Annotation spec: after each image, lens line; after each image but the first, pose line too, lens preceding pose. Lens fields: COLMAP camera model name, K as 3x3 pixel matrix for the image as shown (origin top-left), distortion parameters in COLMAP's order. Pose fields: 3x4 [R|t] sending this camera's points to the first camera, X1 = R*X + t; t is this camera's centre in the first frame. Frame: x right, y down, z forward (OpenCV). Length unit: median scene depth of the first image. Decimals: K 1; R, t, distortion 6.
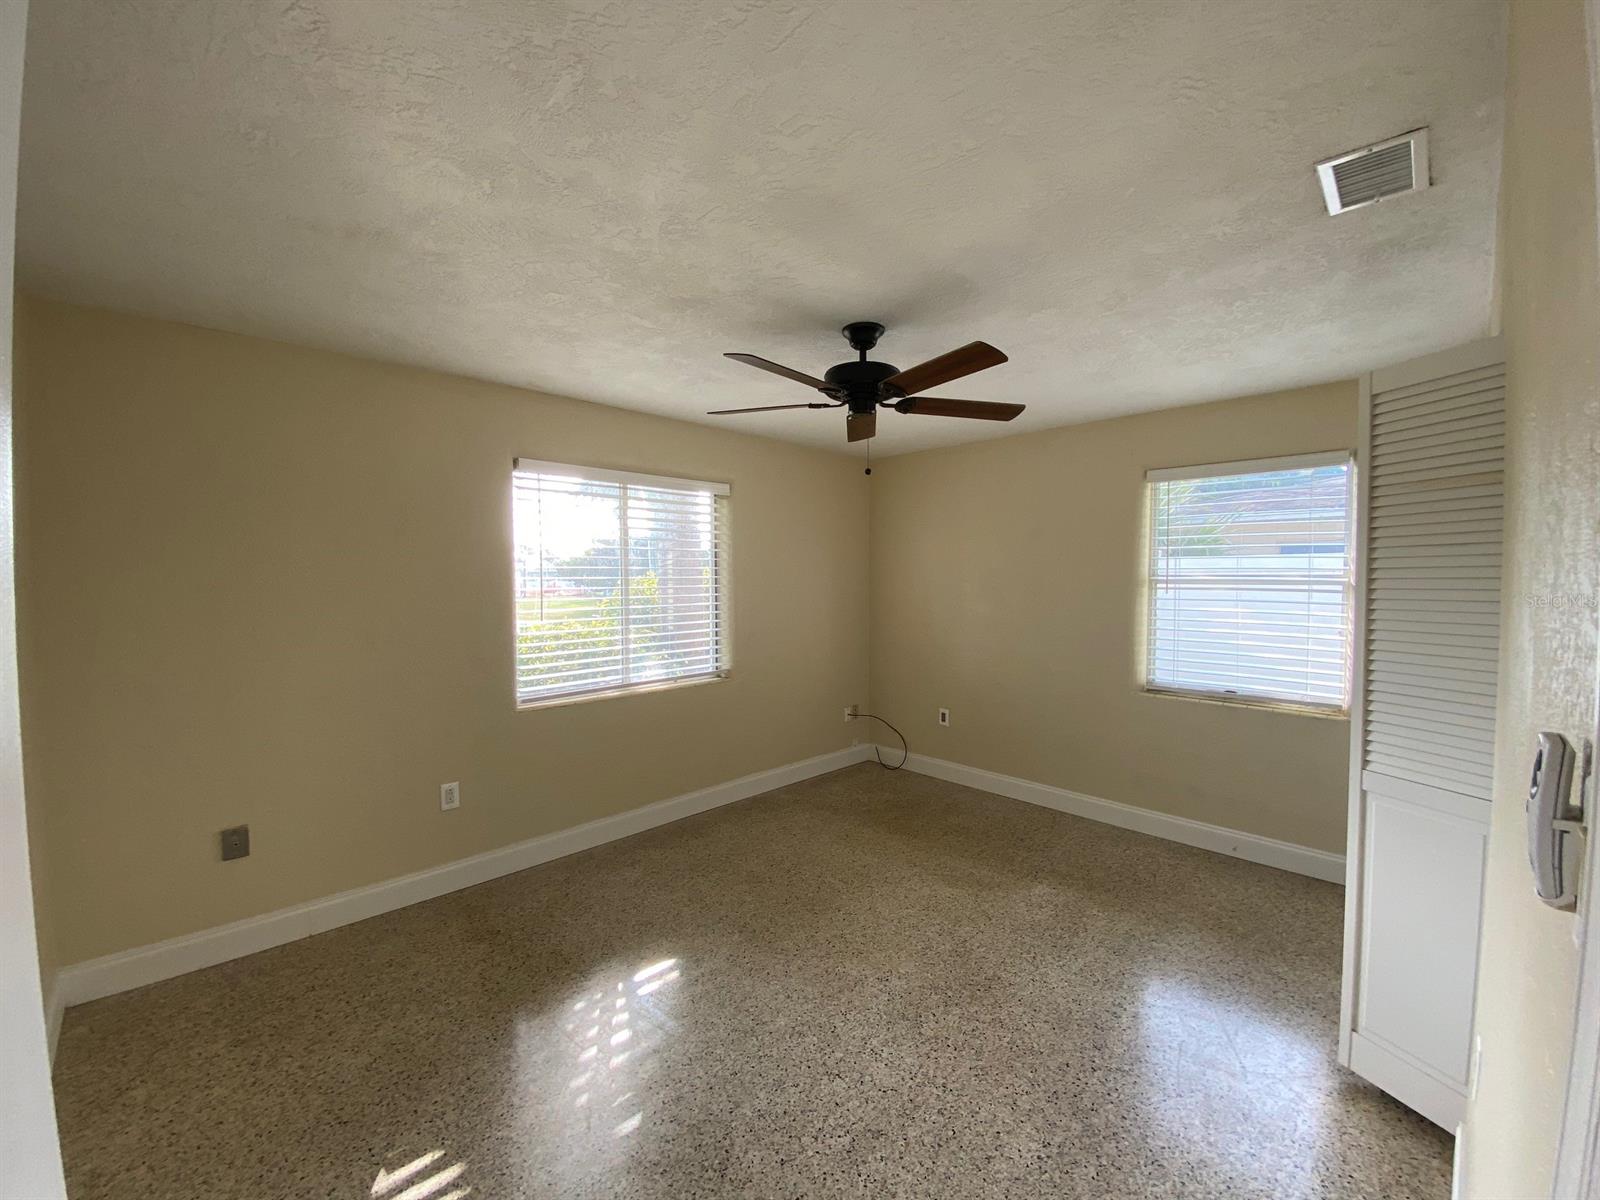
lens RADIAL K [[644.5, 0, 799.0], [0, 644.5, 600.0], [0, 0, 1]] dist [0.034967, -0.028052]
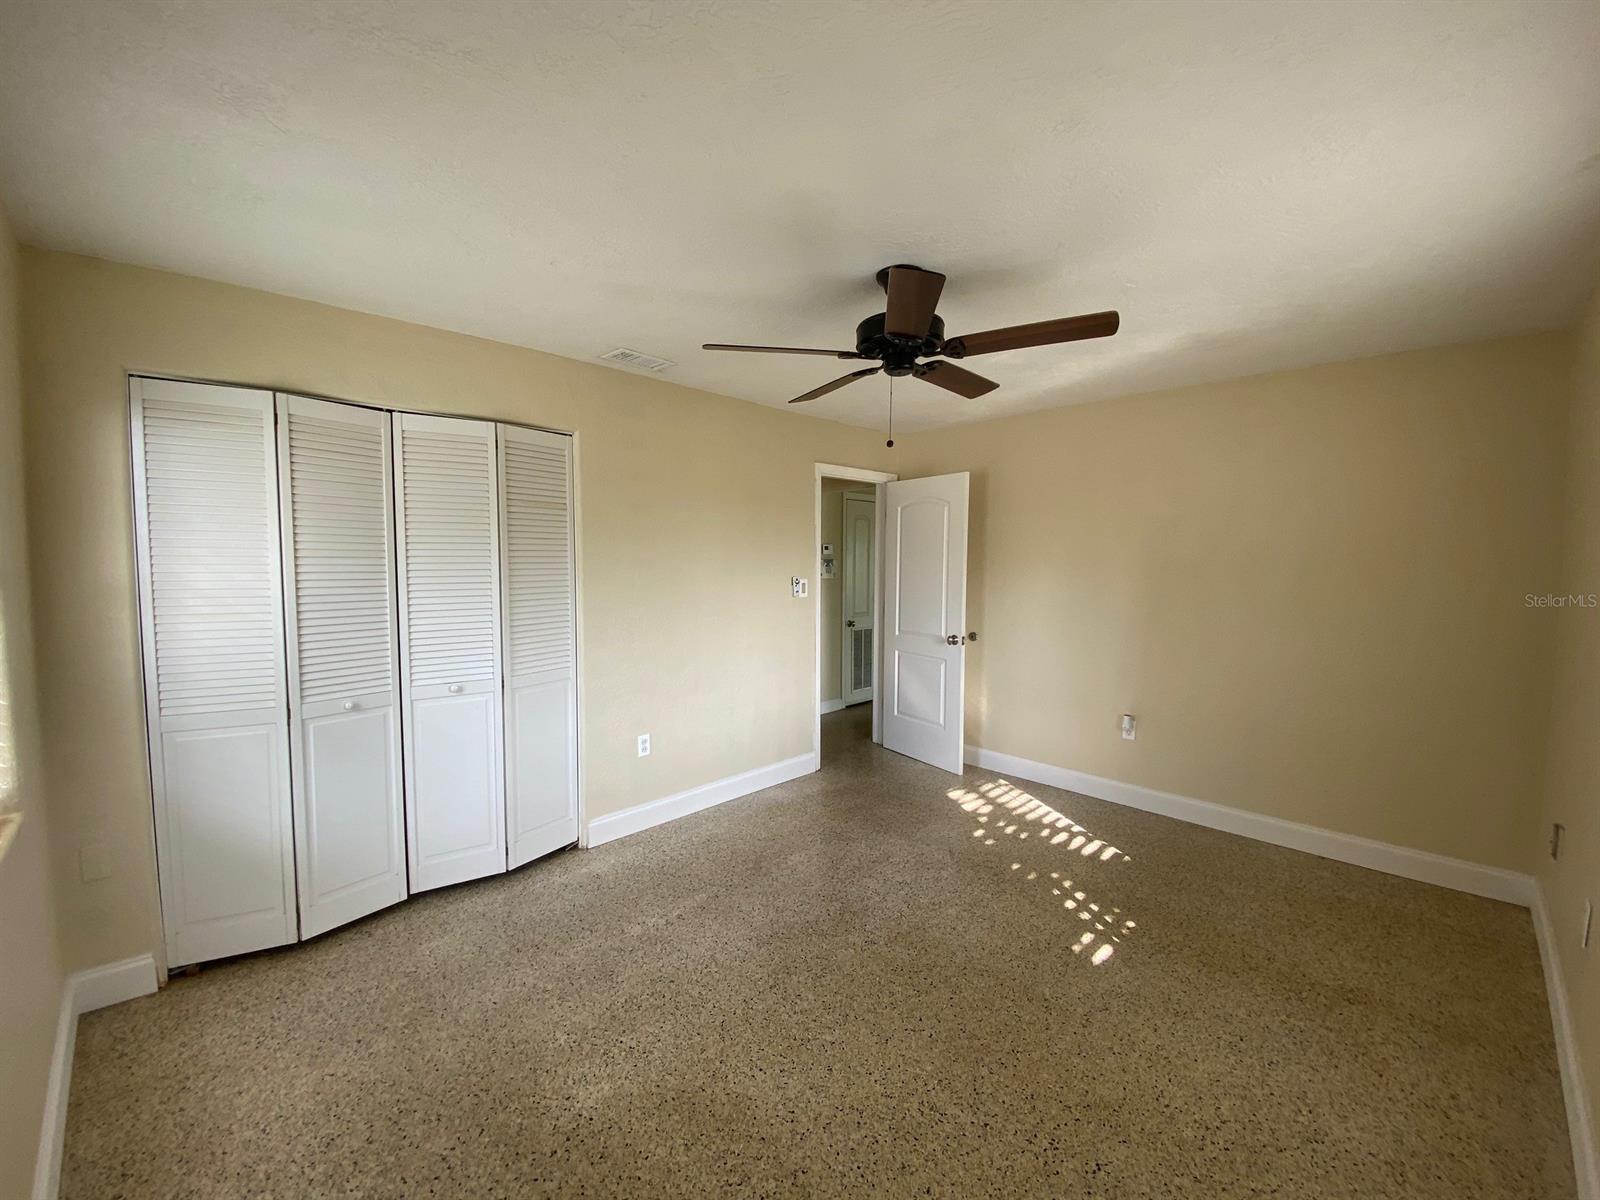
lens RADIAL K [[644.5, 0, 799.0], [0, 644.5, 600.0], [0, 0, 1]] dist [0.034967, -0.028052]
pose [[-0.999972, -0.003550, -0.006545, 0.248916], [-0.004203, 0.994711, 0.102629, -0.068168], [0.006146, 0.102653, -0.994698, 1.957122]]
